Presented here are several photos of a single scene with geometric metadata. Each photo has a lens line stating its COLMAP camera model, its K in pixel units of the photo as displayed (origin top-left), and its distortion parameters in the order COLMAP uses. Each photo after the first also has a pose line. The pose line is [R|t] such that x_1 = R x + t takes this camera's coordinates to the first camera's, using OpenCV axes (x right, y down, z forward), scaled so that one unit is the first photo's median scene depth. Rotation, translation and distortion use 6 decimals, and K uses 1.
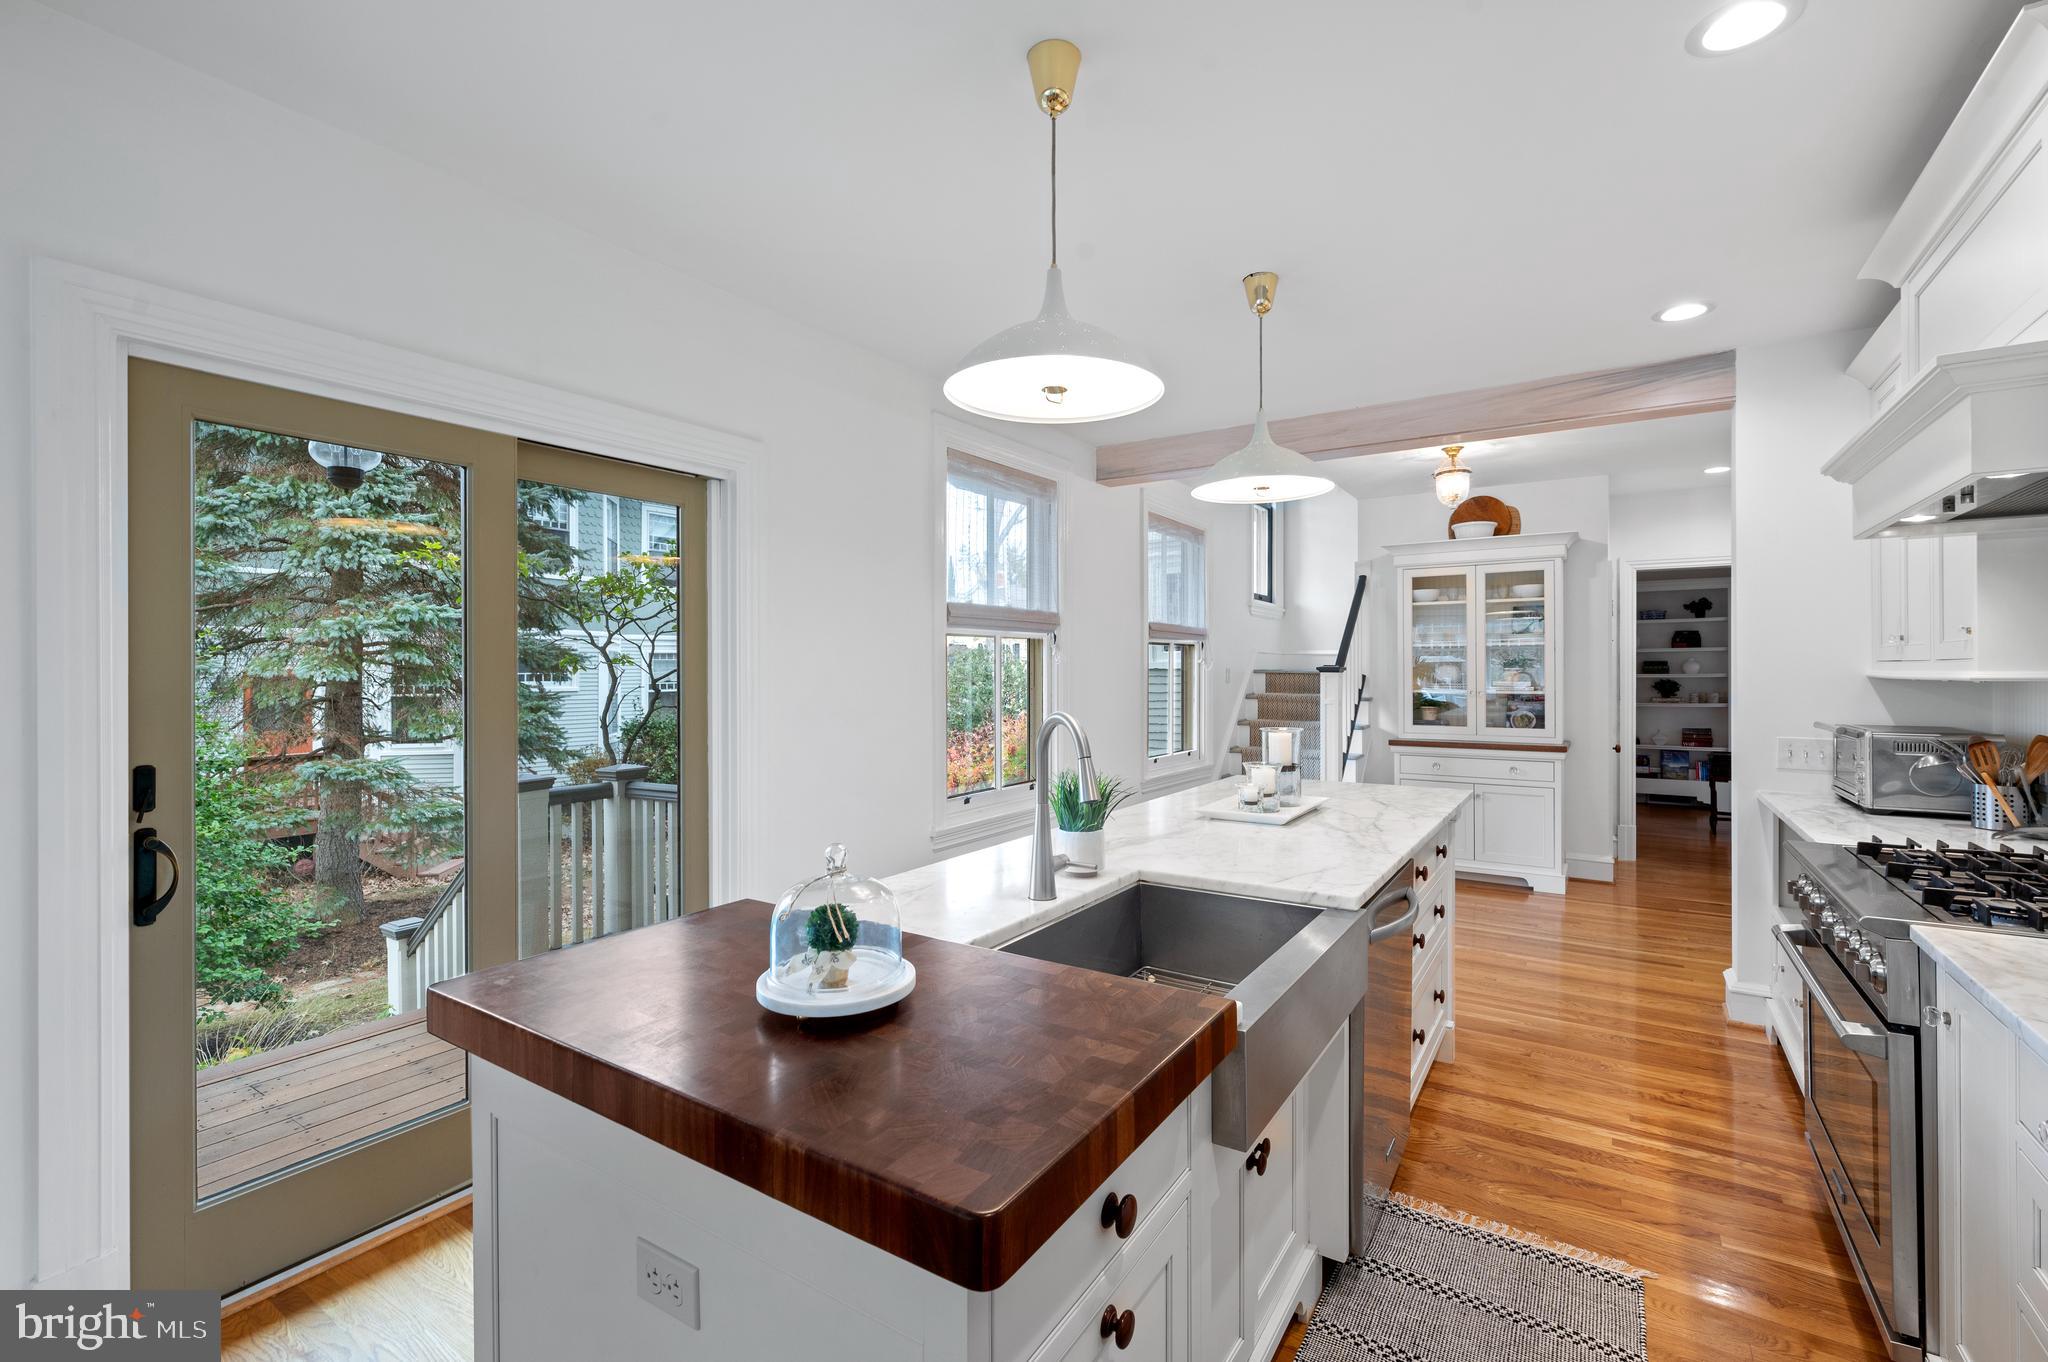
lens RADIAL K [[889.6, 0, 1024.7], [0, 889.6, 668.5], [0, 0, 1]] dist [0.000684, -0.000725]
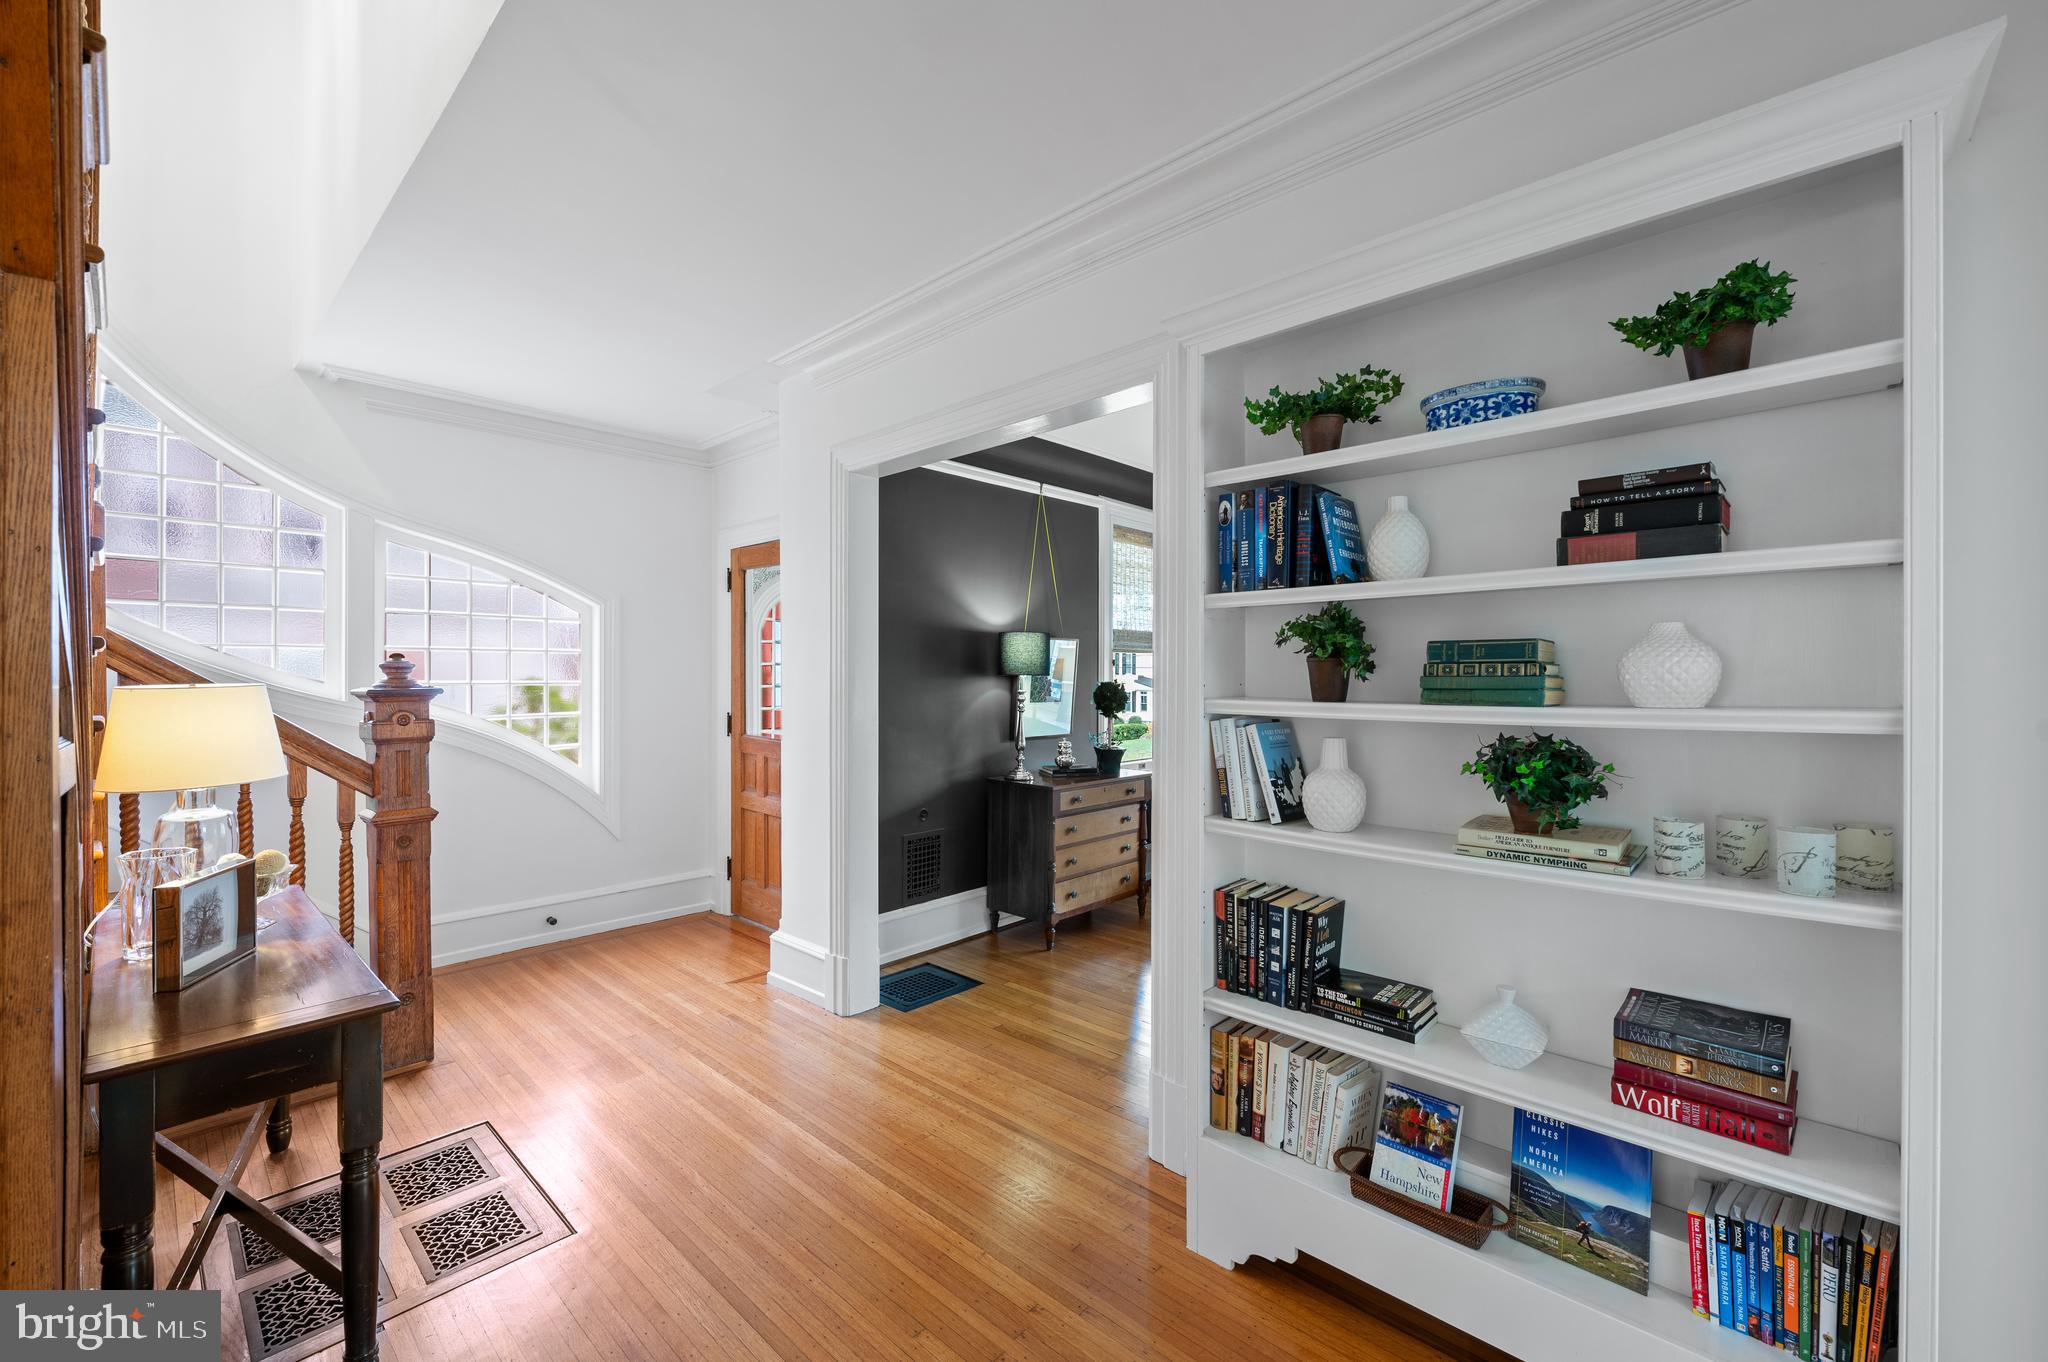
lens RADIAL K [[833.3, 0, 1035.6], [0, 833.3, 681.9], [0, 0, 1]] dist [-0.000642, 0.000743]
pose [[0.987741, 0.009479, -0.155811, 1.017631], [-0.008321, 0.999933, 0.008079, 0.000508], [0.155877, -0.006684, 0.987754, 1.277864]]
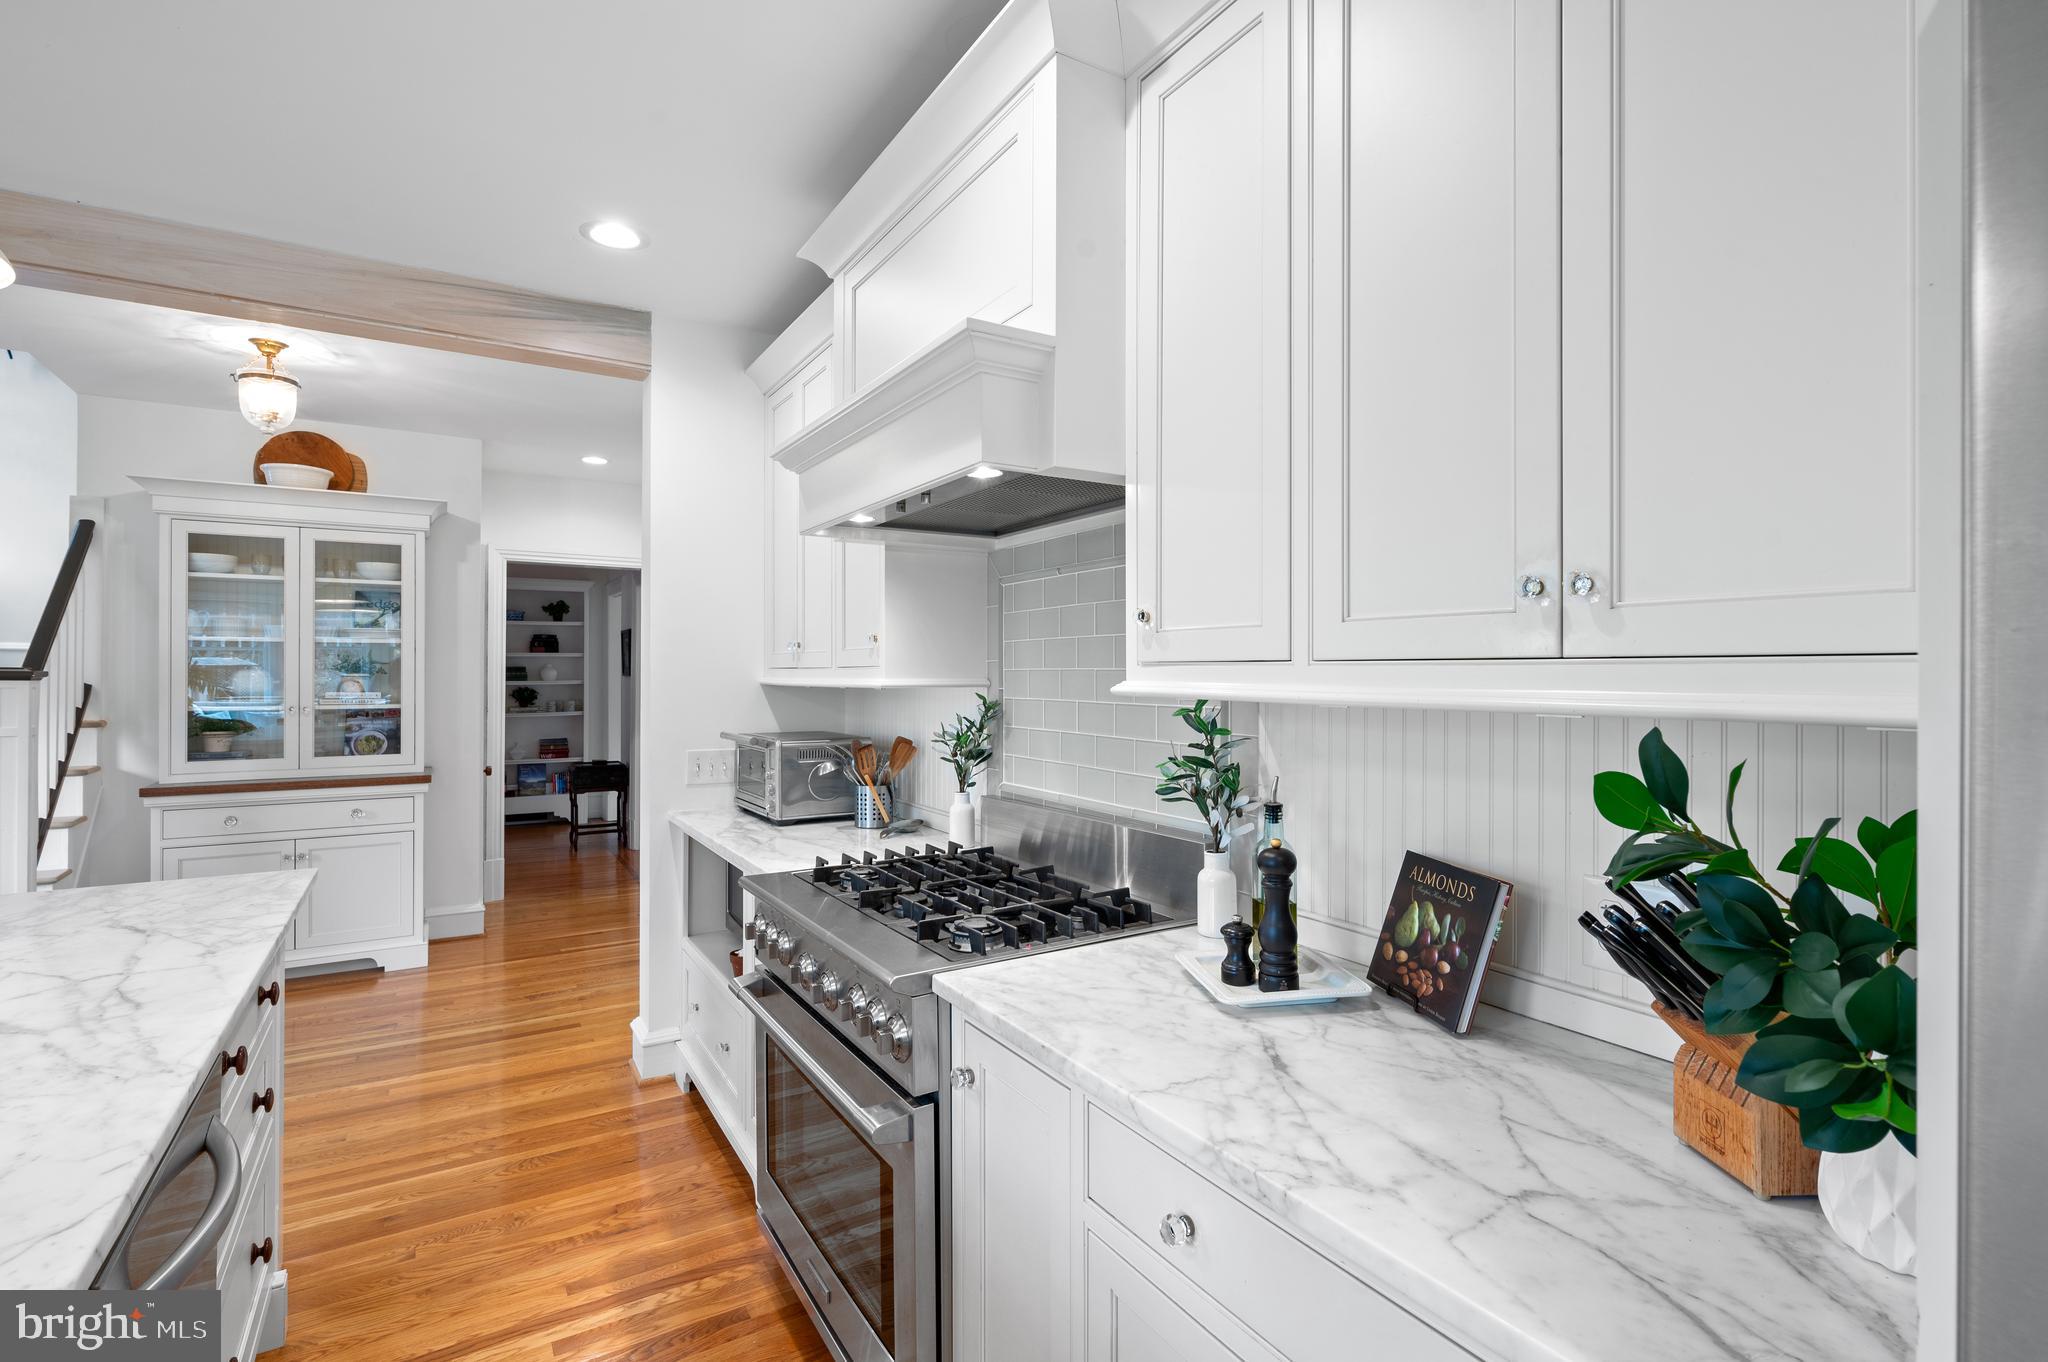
lens RADIAL K [[970.7, 0, 1053.7], [0, 970.7, 668.7], [0, 0, 1]] dist [0.004196, -0.001104]
pose [[0.411104, 0.008103, 0.911553, 0.055041], [-0.002526, 0.999967, -0.007750, 0.000003], [-0.911585, 0.000884, 0.411110, 0.149043]]
